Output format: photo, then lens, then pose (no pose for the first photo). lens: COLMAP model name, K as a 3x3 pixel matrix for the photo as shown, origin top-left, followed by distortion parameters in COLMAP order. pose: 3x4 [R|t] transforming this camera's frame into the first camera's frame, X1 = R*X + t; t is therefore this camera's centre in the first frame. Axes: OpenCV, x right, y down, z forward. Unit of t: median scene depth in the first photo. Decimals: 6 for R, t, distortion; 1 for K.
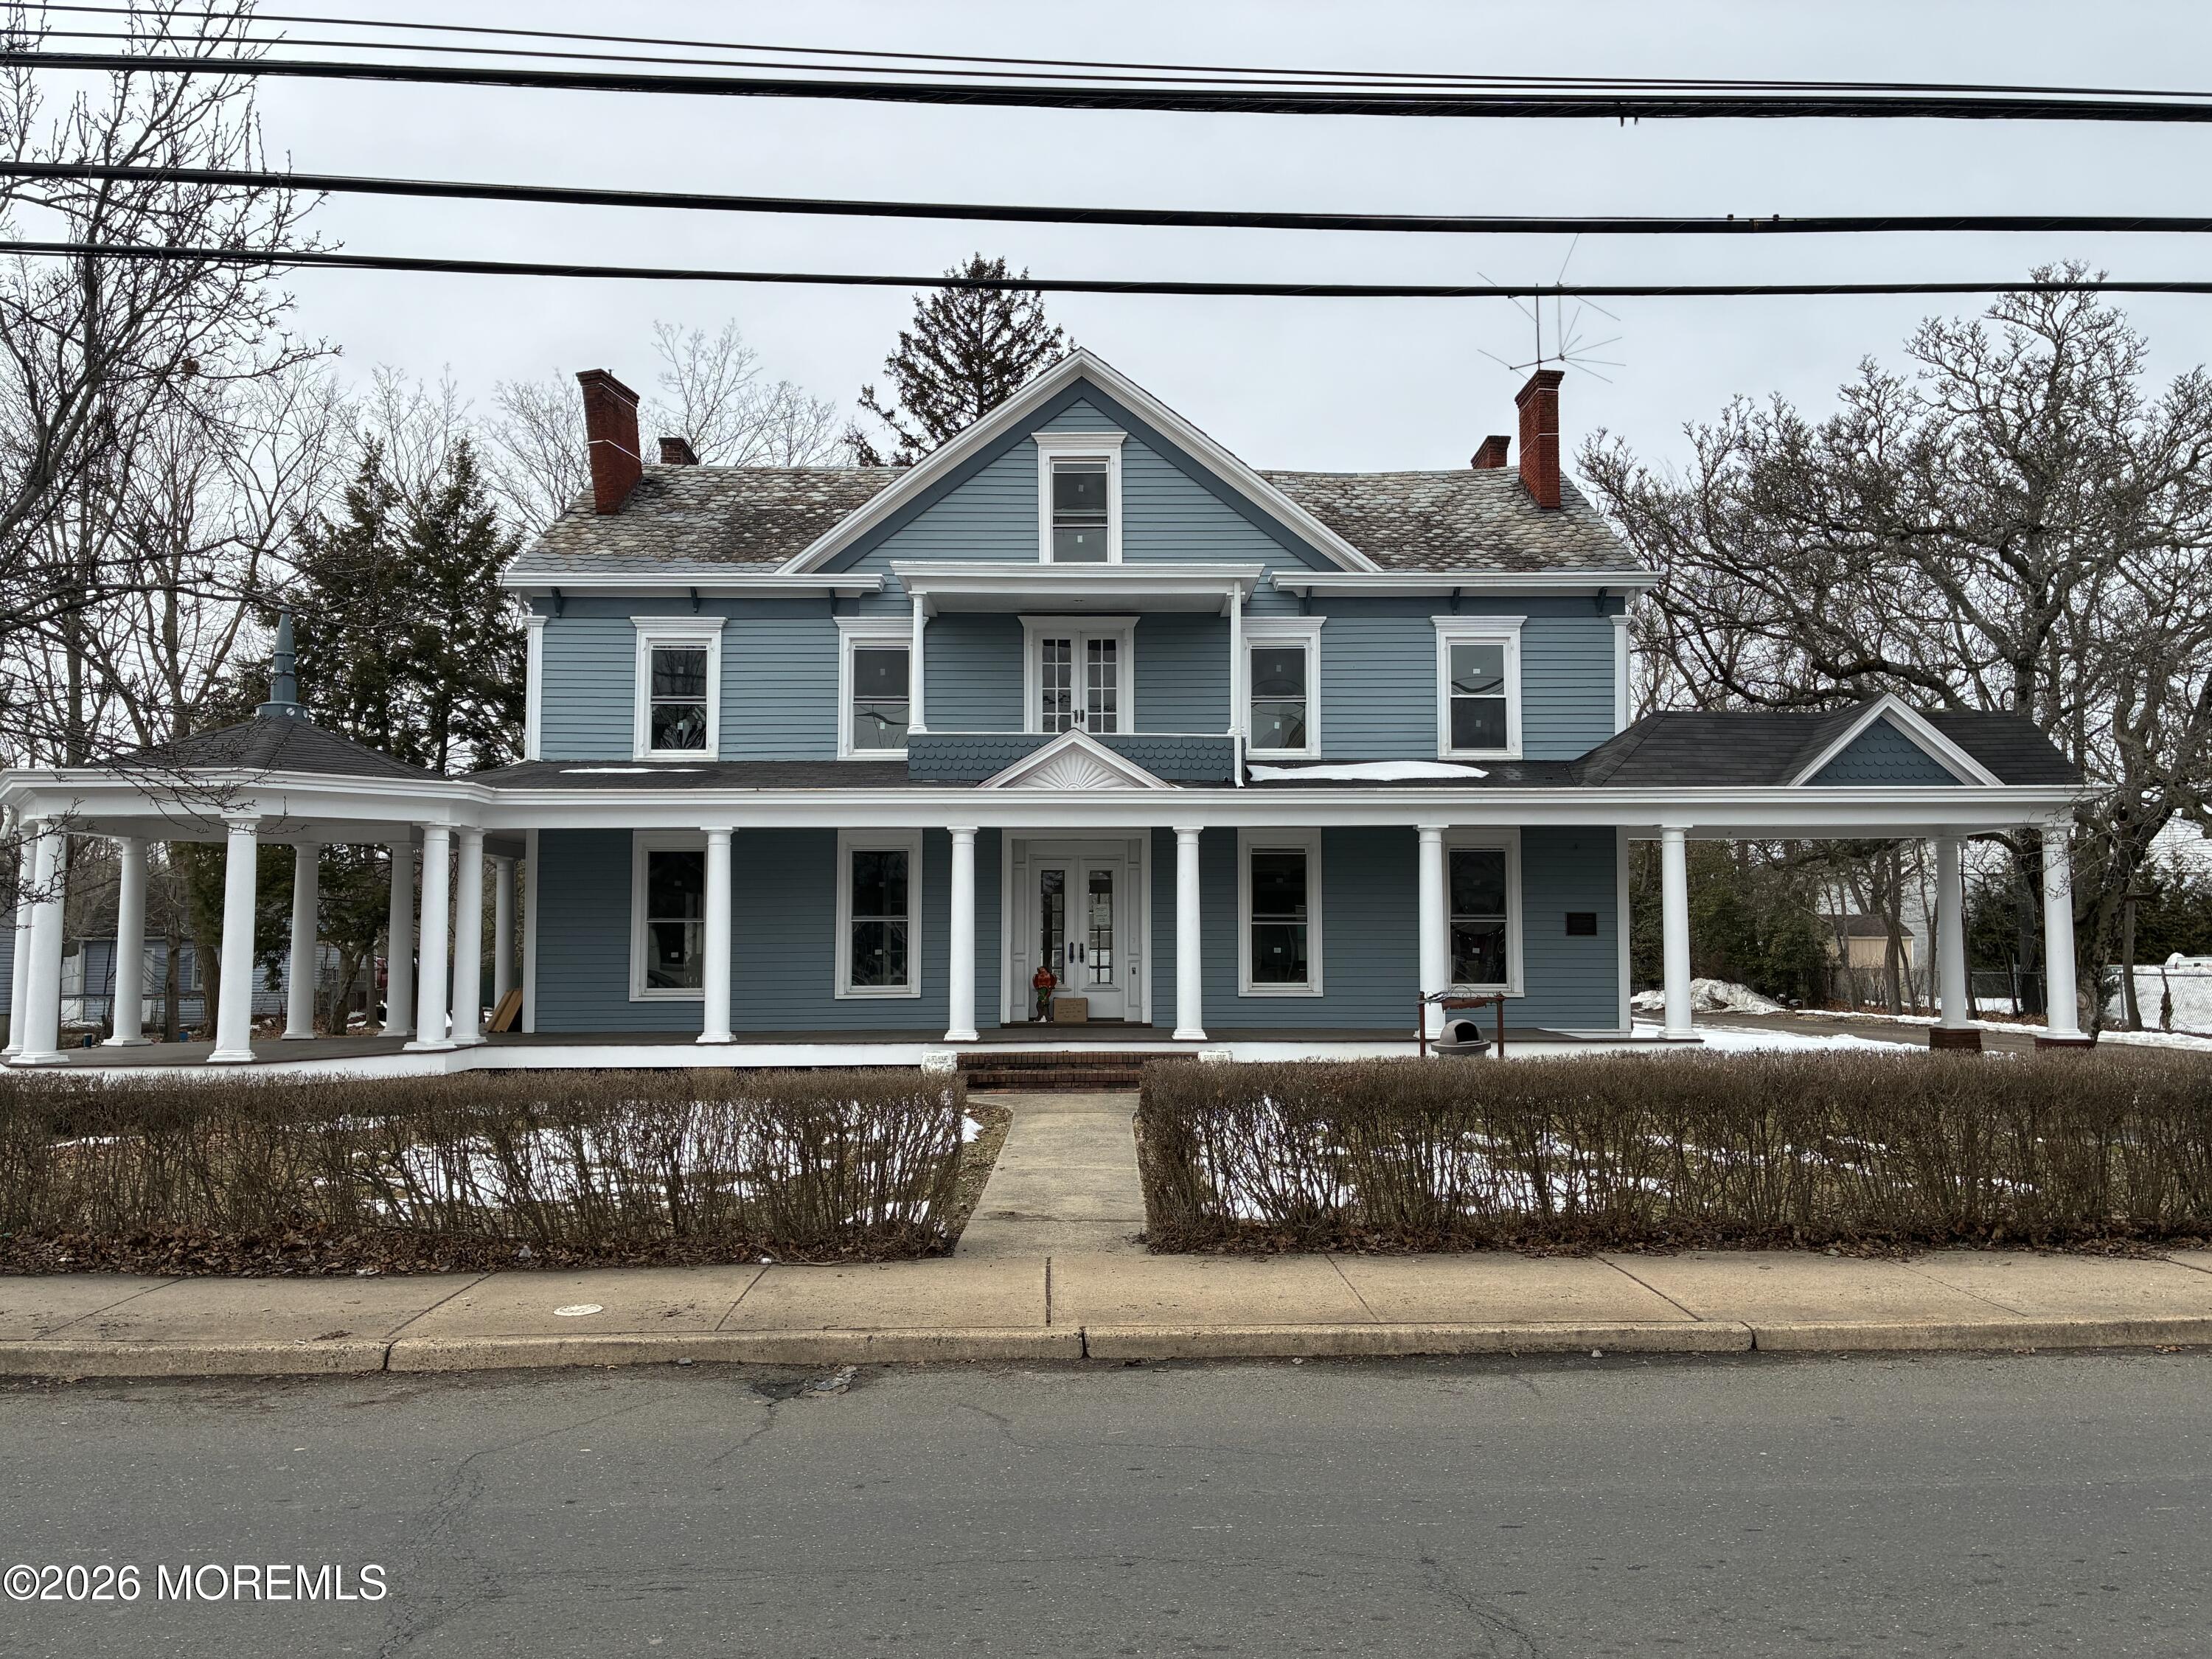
lens RADIAL K [[1683.4, 0, 1110.6], [0, 1683.4, 835.5], [0, 0, 1]] dist [0.031754, -0.036724]
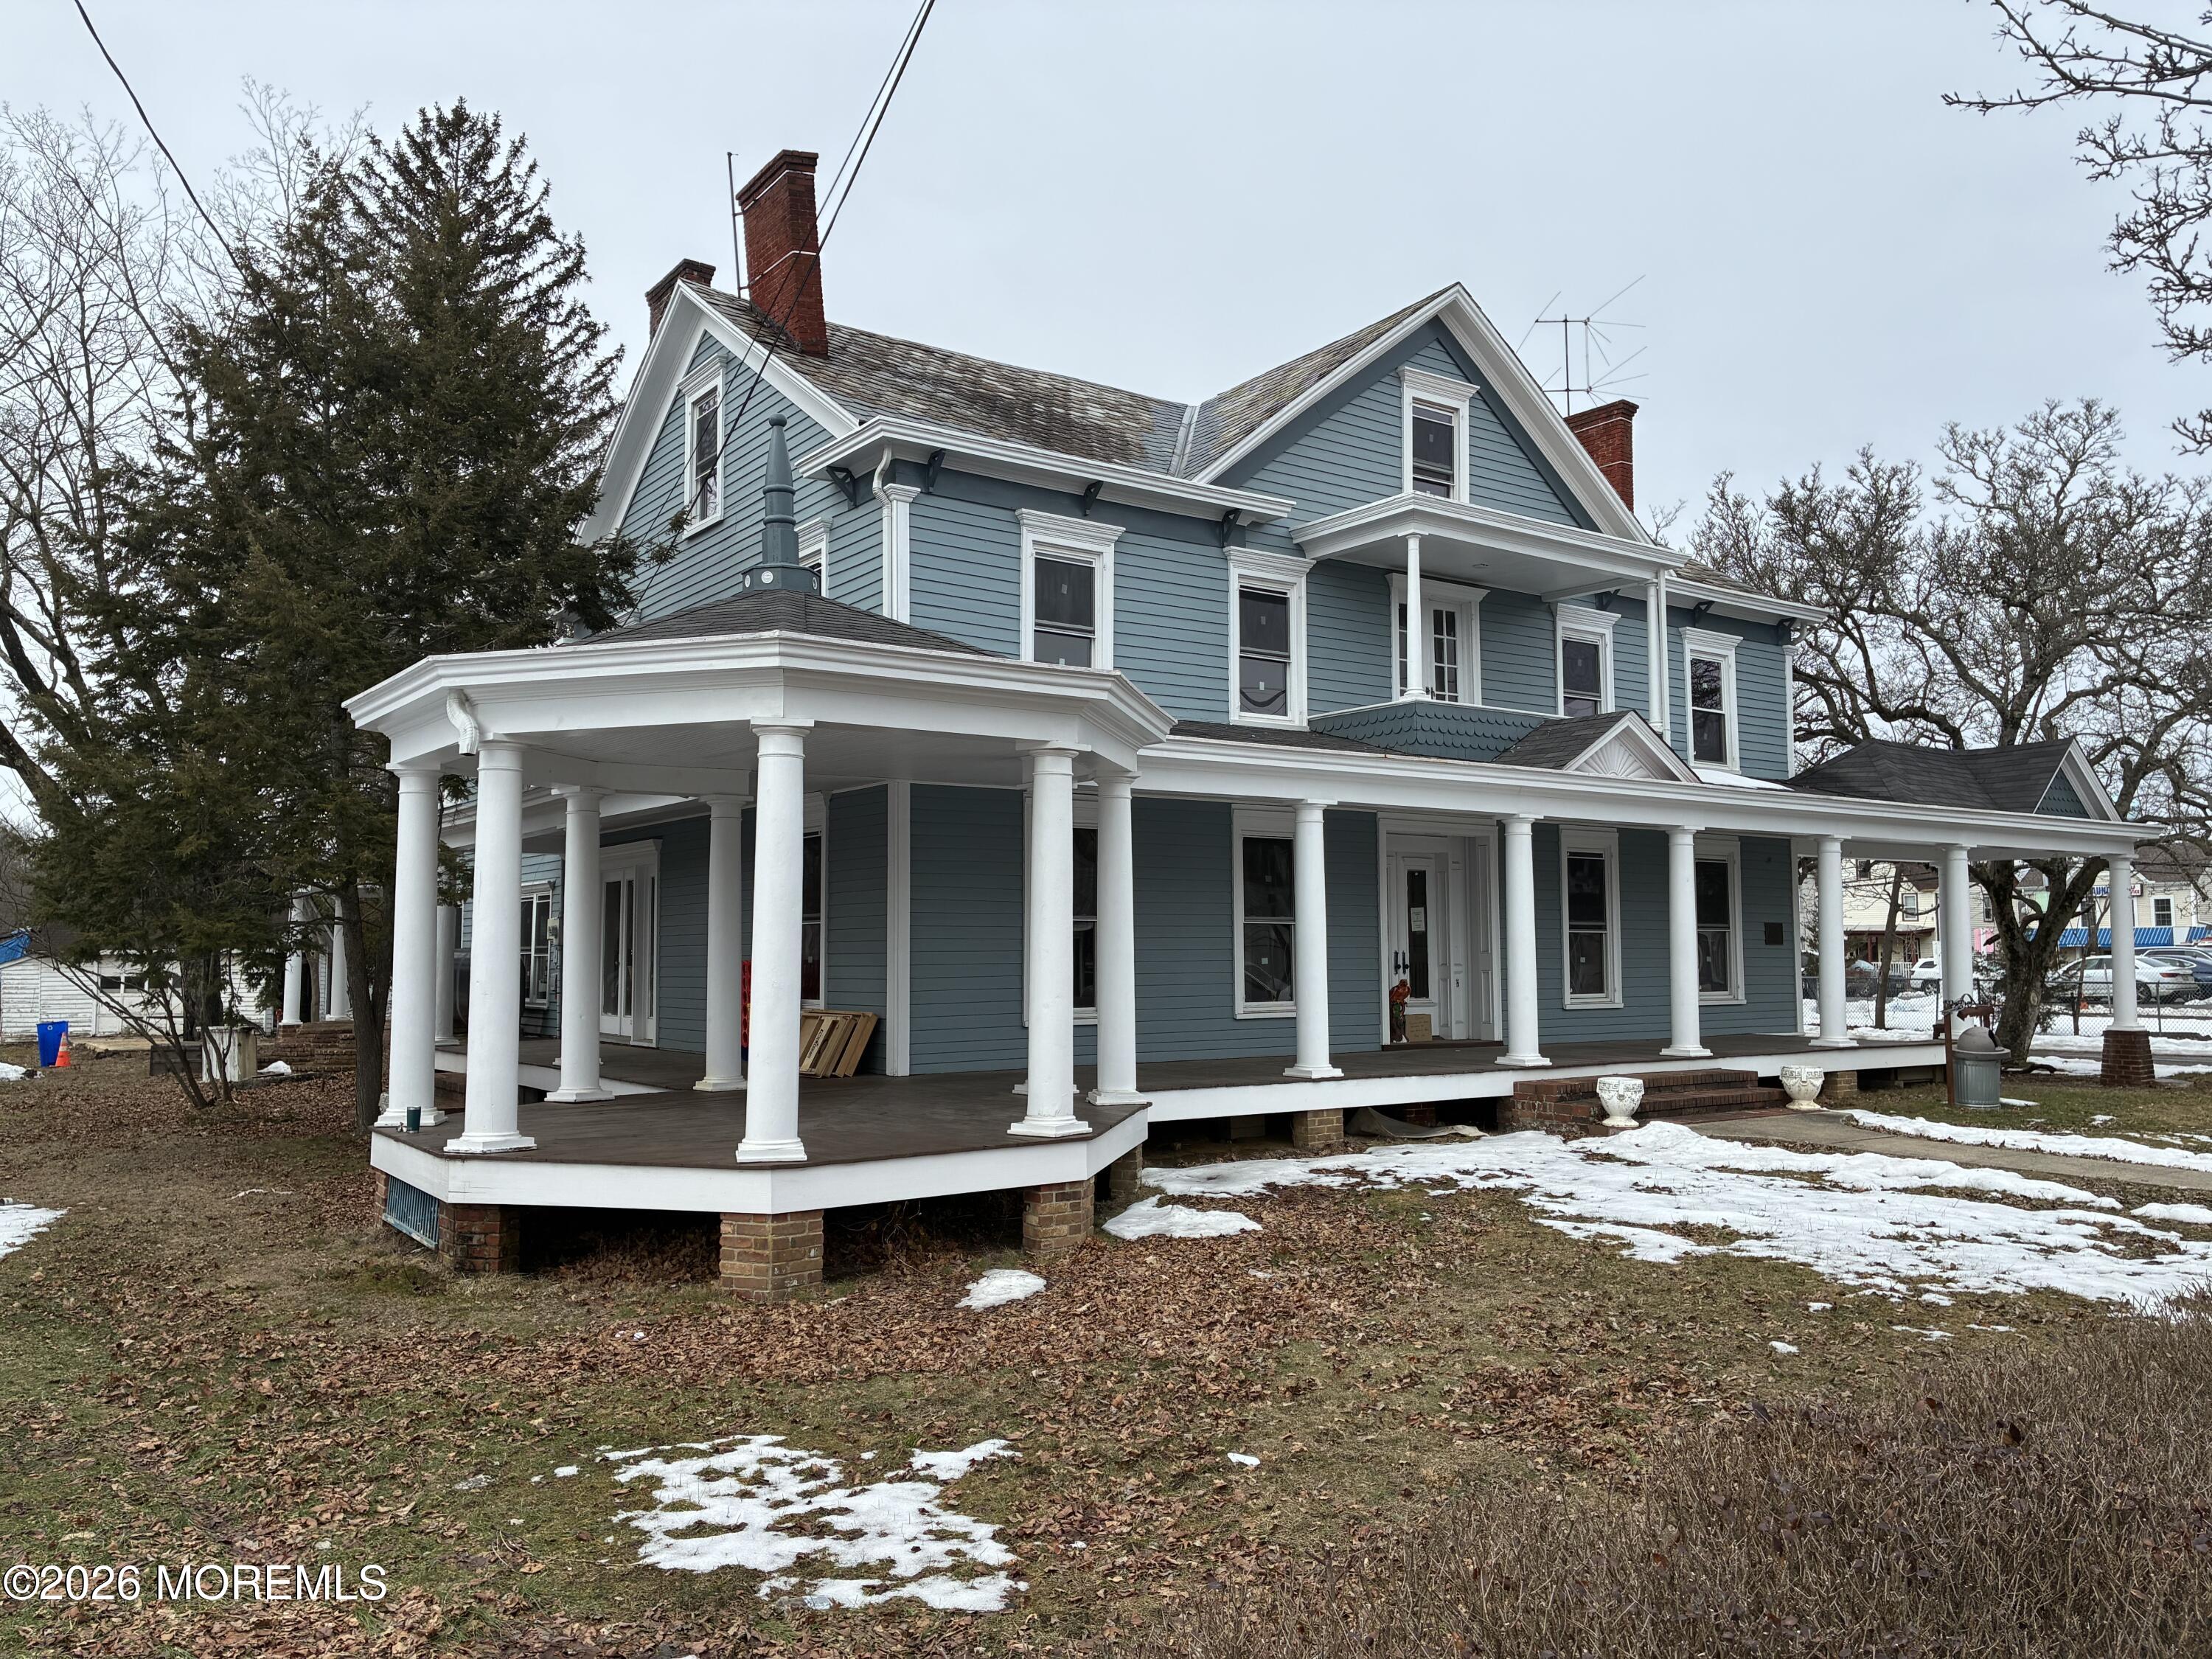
lens RADIAL K [[1683.4, 0, 1106.5], [0, 1683.4, 824.2], [0, 0, 1]] dist [0.031754, -0.036724]
pose [[0.838681, 0.047260, 0.542568, -0.645190], [-0.041850, 0.998875, -0.022316, 0.024321], [-0.543012, -0.003990, 0.839715, 0.351920]]
